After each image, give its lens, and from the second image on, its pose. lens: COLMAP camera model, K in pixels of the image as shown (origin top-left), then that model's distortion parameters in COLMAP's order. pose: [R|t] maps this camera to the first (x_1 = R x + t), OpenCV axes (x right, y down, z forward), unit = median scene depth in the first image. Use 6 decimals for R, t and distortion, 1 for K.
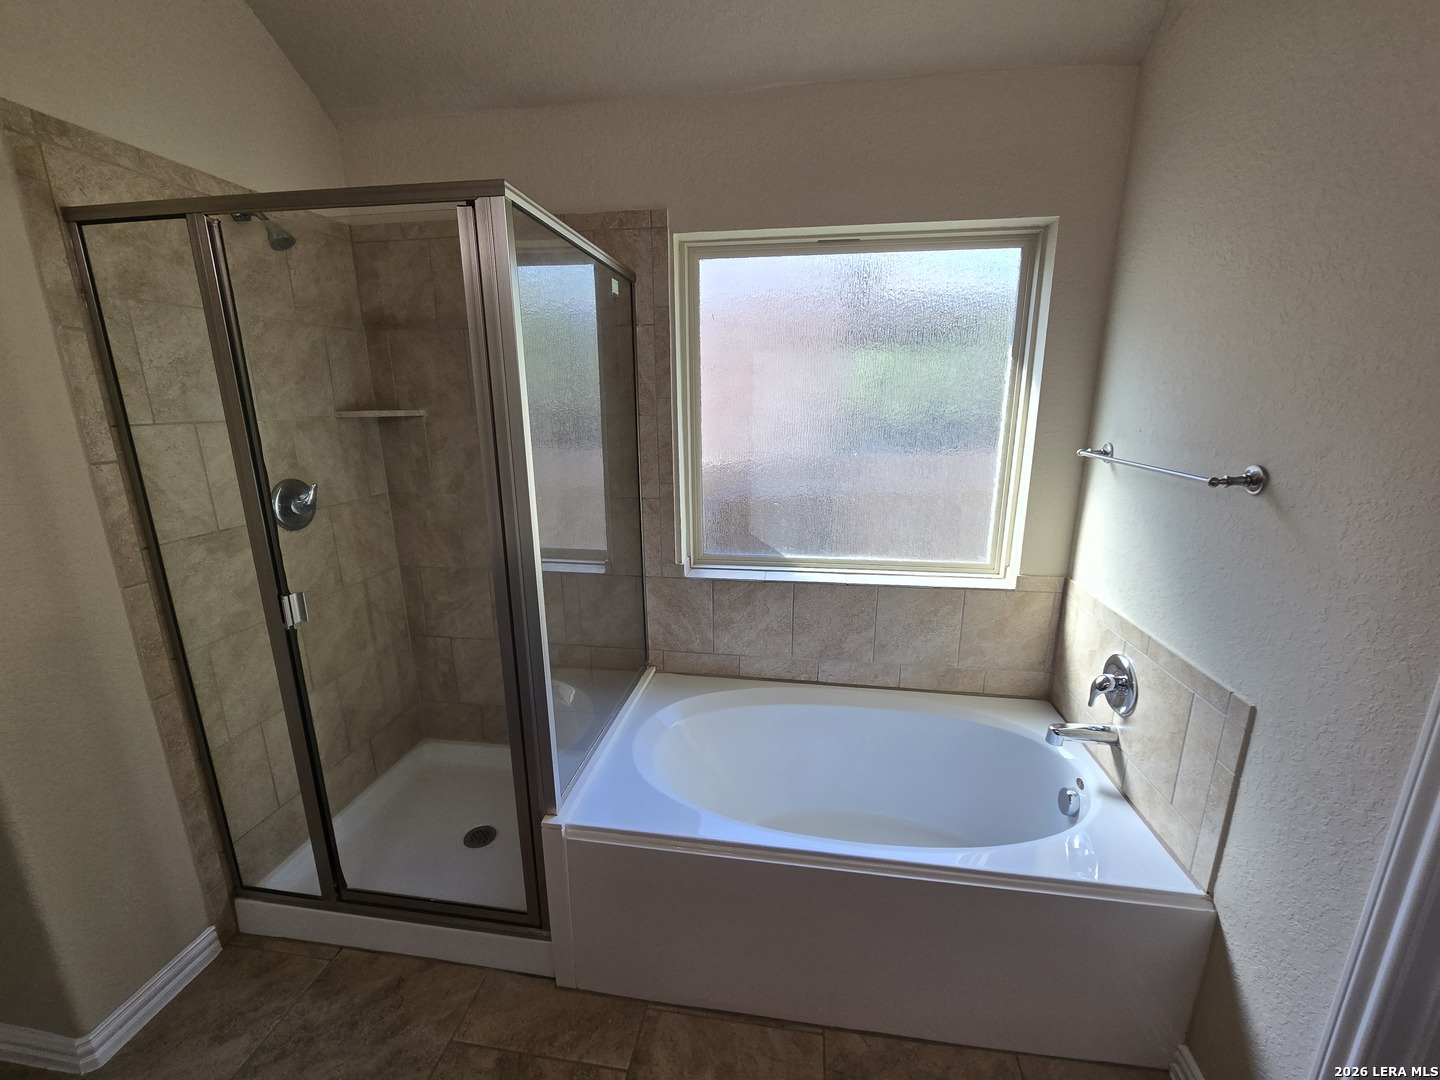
lens RADIAL K [[590.3, 0, 721.0], [0, 590.3, 541.3], [0, 0, 1]] dist [-0.007846, 0.001717]
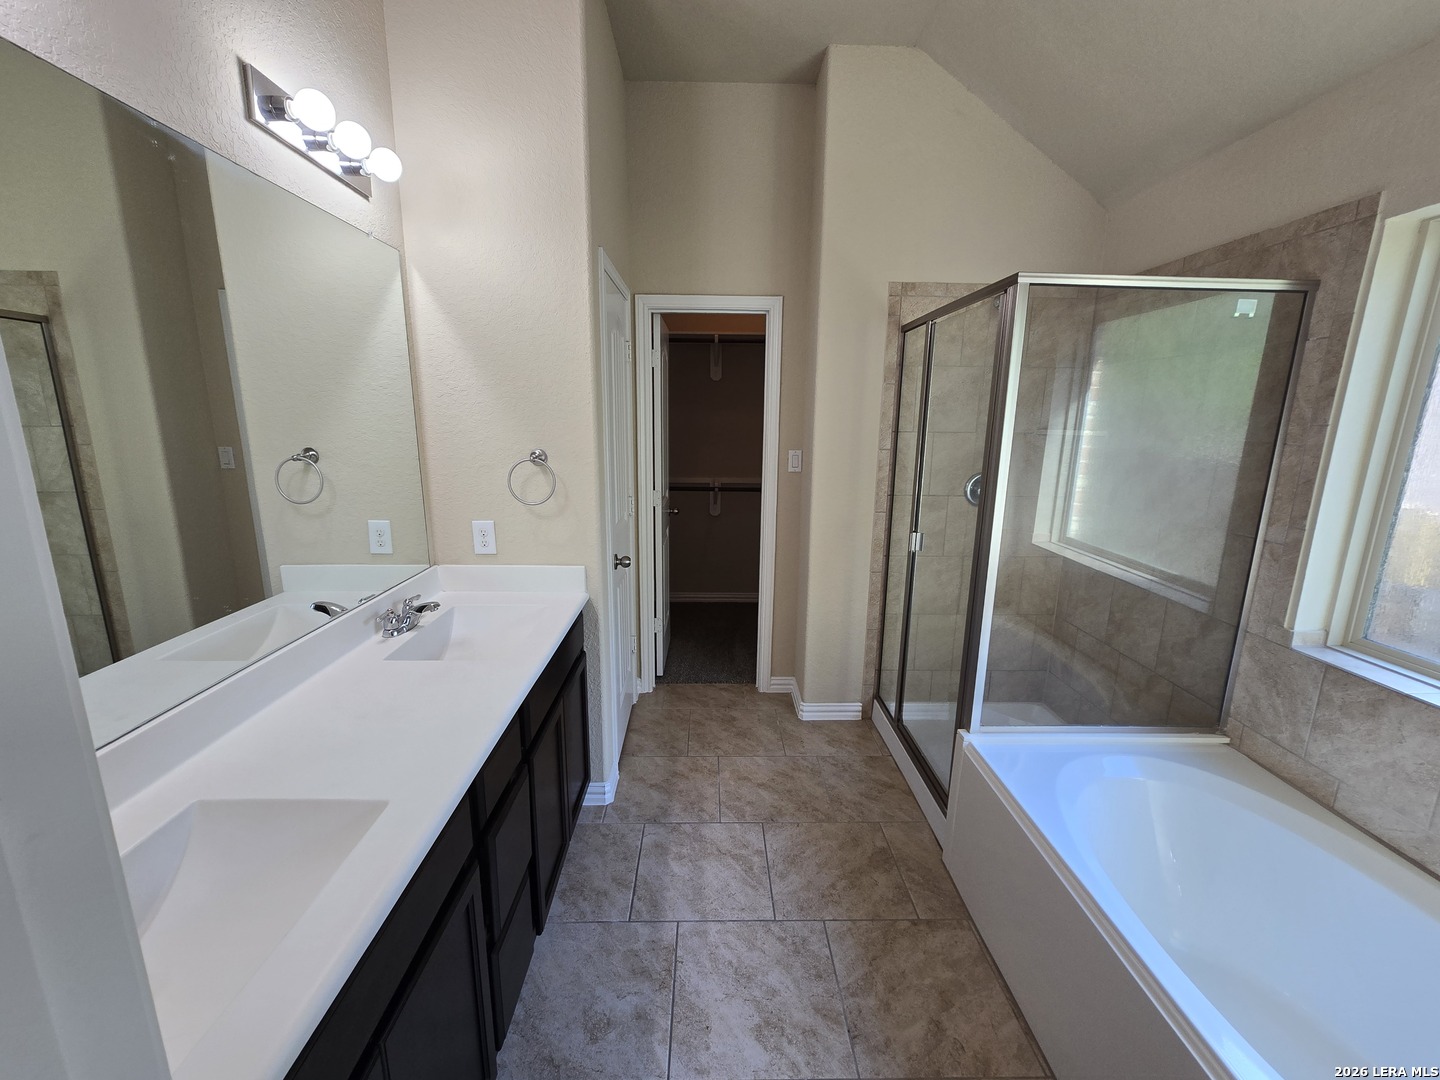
lens RADIAL K [[590.3, 0, 722.5], [0, 590.3, 541.8], [0, 0, 1]] dist [-0.007846, 0.001717]
pose [[0.167493, 0.210347, -0.963172, 0.614735], [-0.247931, 0.954562, 0.165352, -0.018939], [0.954189, 0.211105, 0.212034, 0.076358]]
